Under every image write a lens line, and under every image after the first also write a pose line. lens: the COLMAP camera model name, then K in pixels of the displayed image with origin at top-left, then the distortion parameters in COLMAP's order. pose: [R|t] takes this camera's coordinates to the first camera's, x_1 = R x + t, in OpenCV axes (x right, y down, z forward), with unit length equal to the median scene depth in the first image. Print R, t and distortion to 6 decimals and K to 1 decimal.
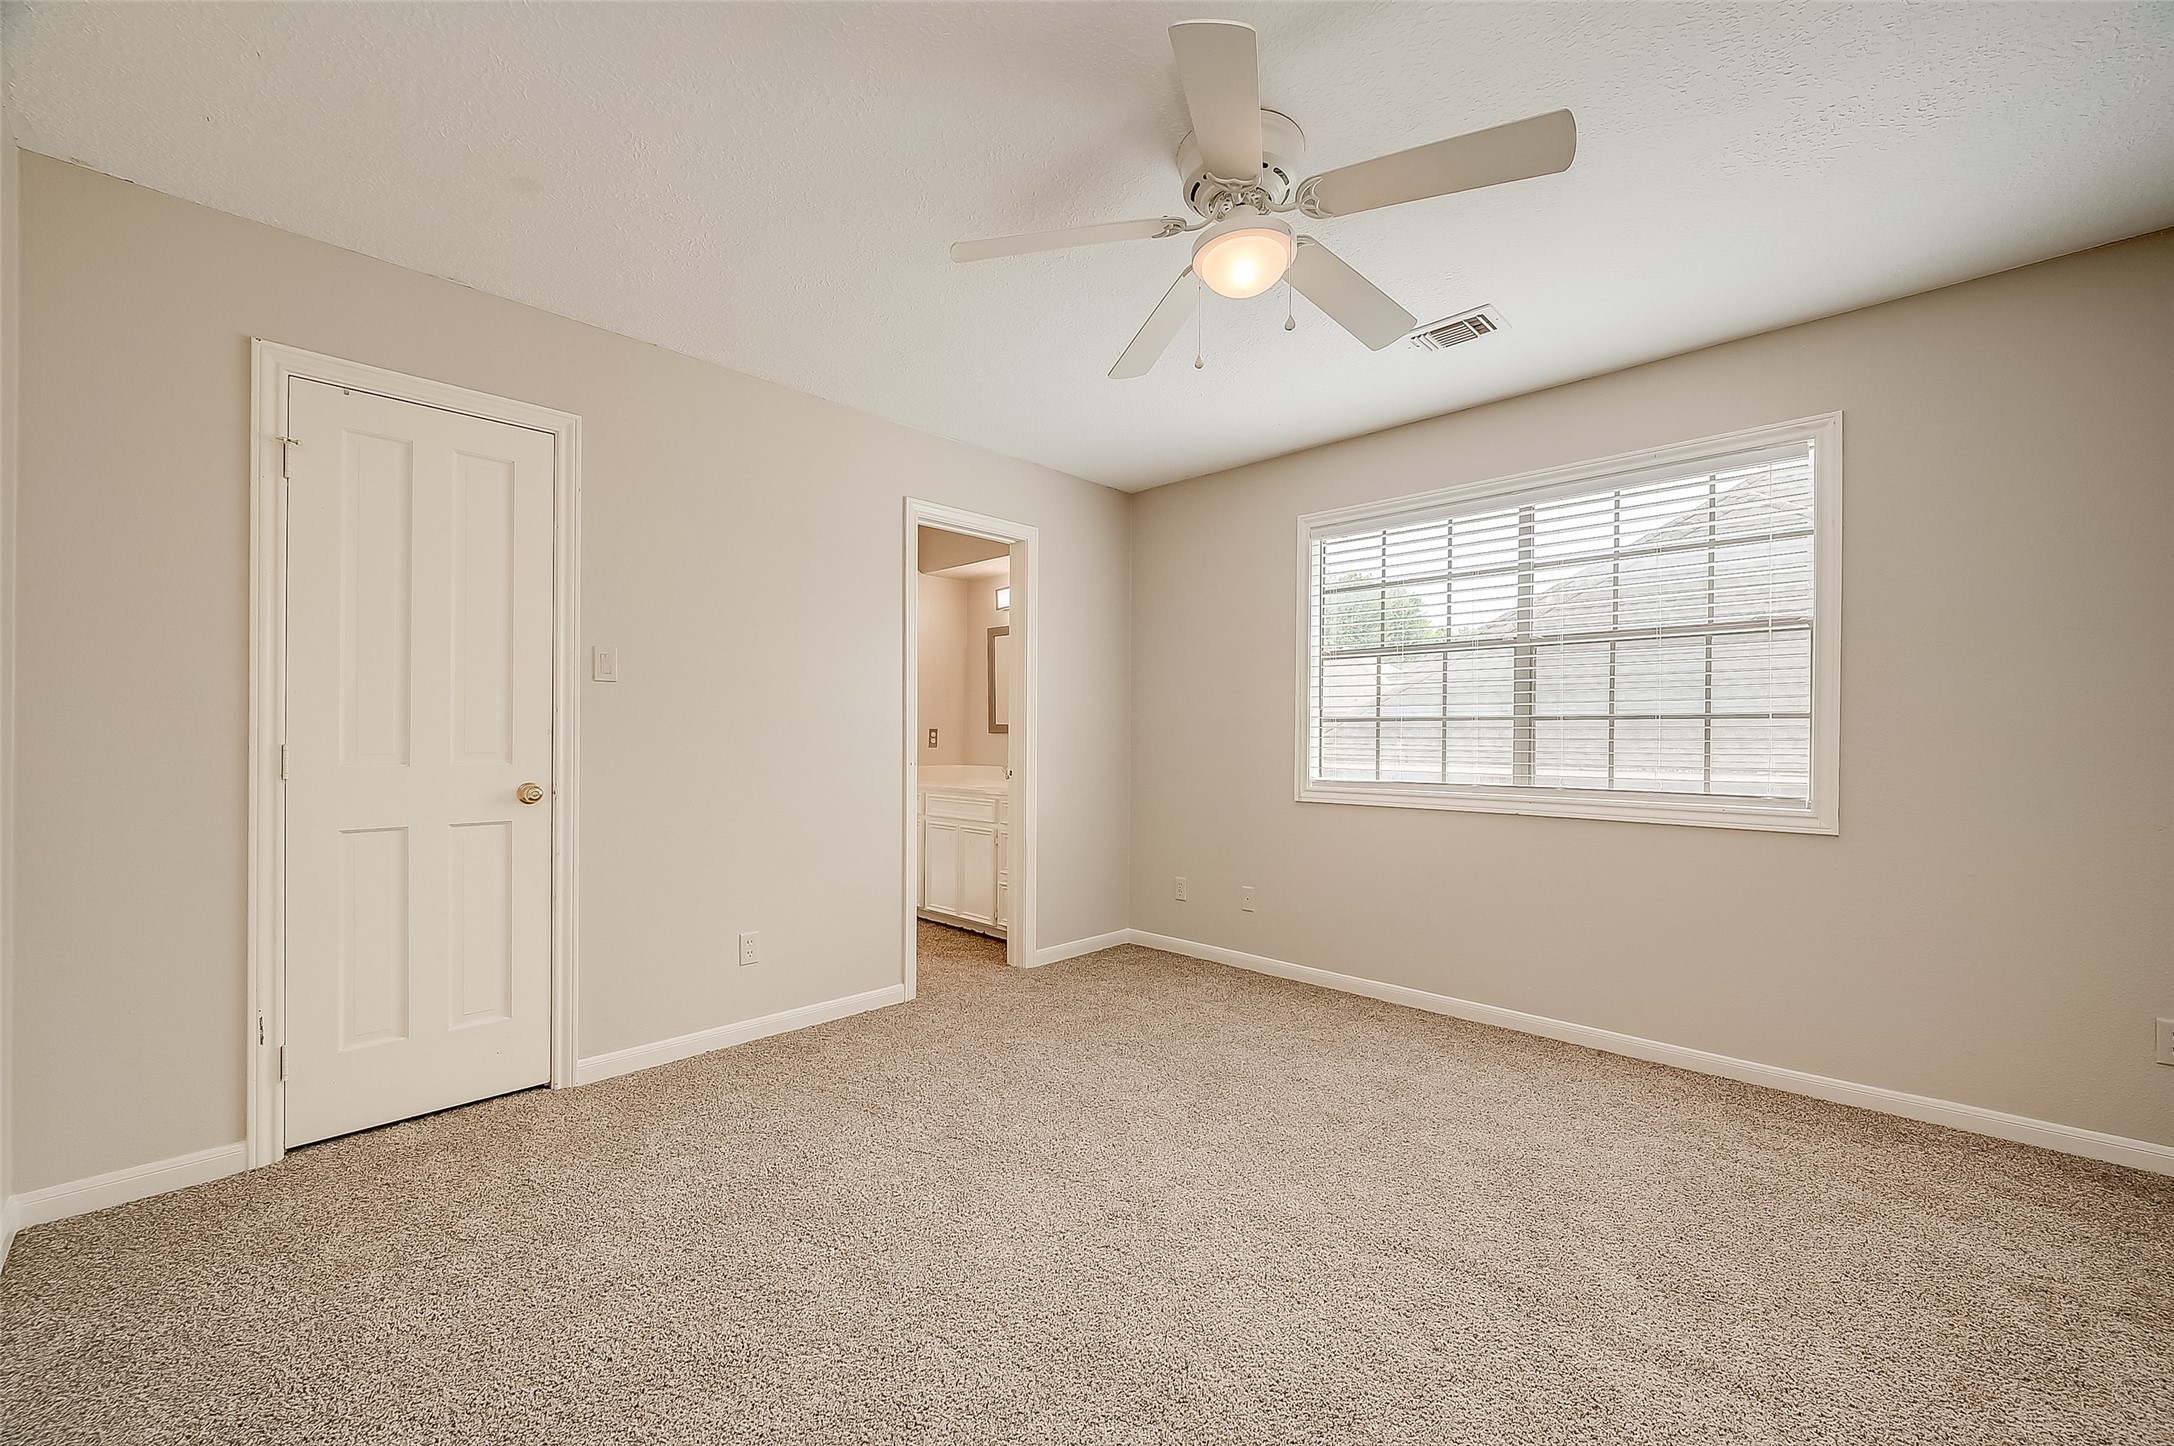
lens RADIAL K [[861.1, 0, 1088.3], [0, 861.1, 732.1], [0, 0, 1]] dist [0.000869, 0.000183]
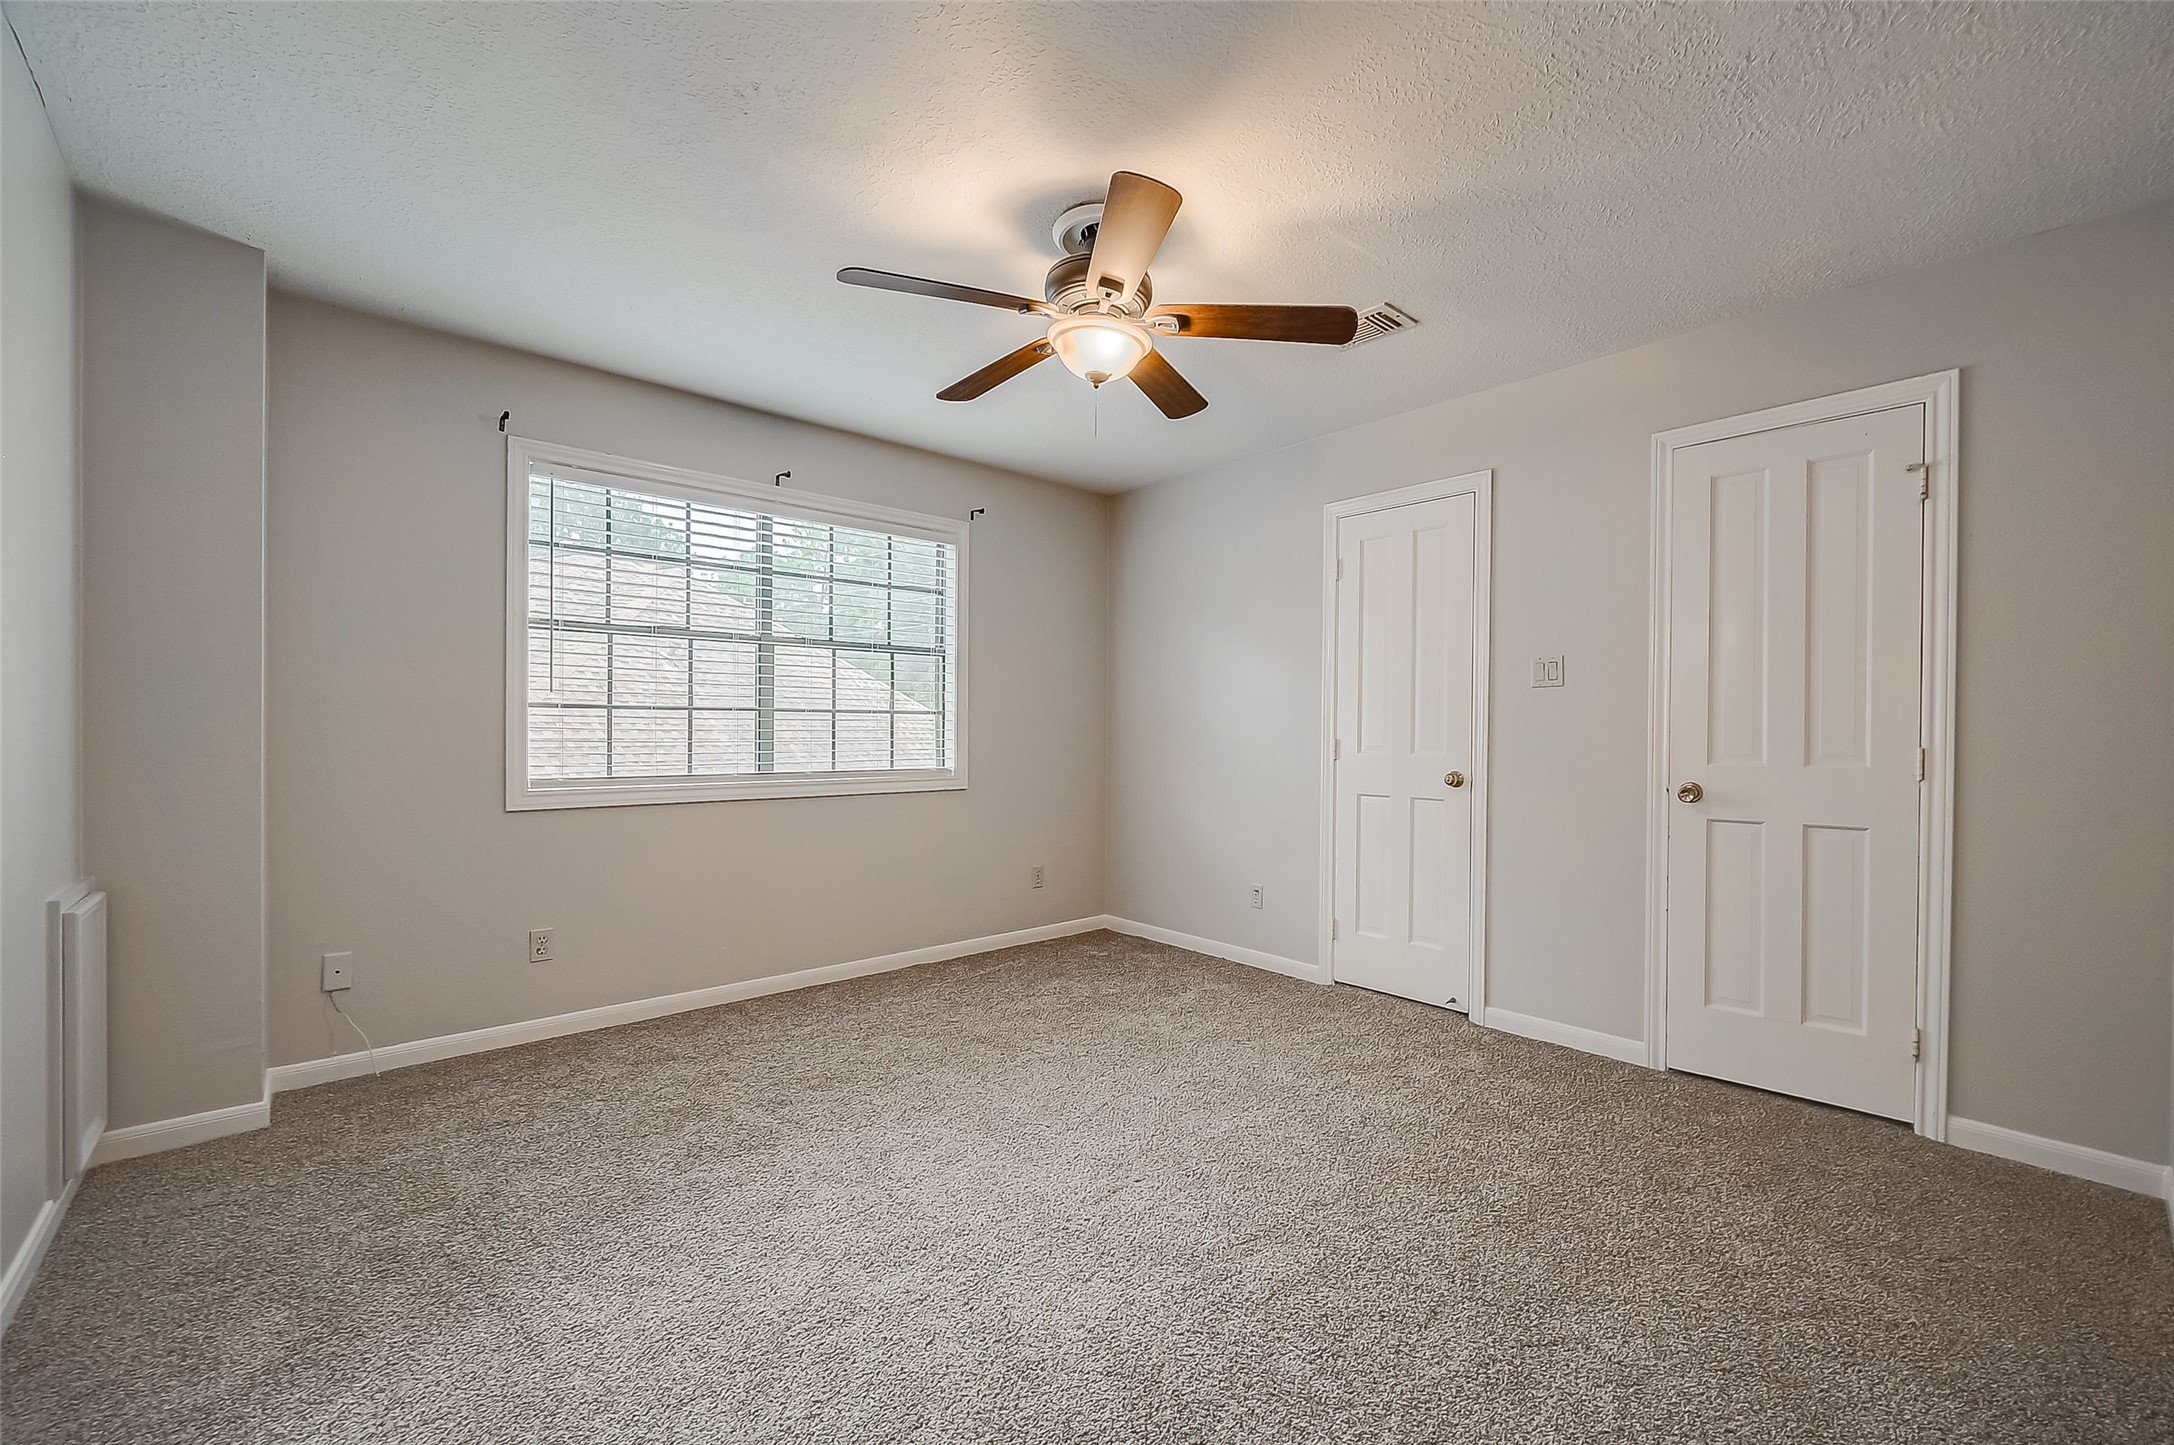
lens RADIAL K [[861.1, 0, 1087.5], [0, 861.1, 734.1], [0, 0, 1]] dist [0.000869, 0.000183]
pose [[0.098366, -0.007008, 0.995126, -0.546490], [-0.011332, 0.999902, 0.008161, 0.000892], [-0.995086, -0.012079, 0.098277, 0.488803]]
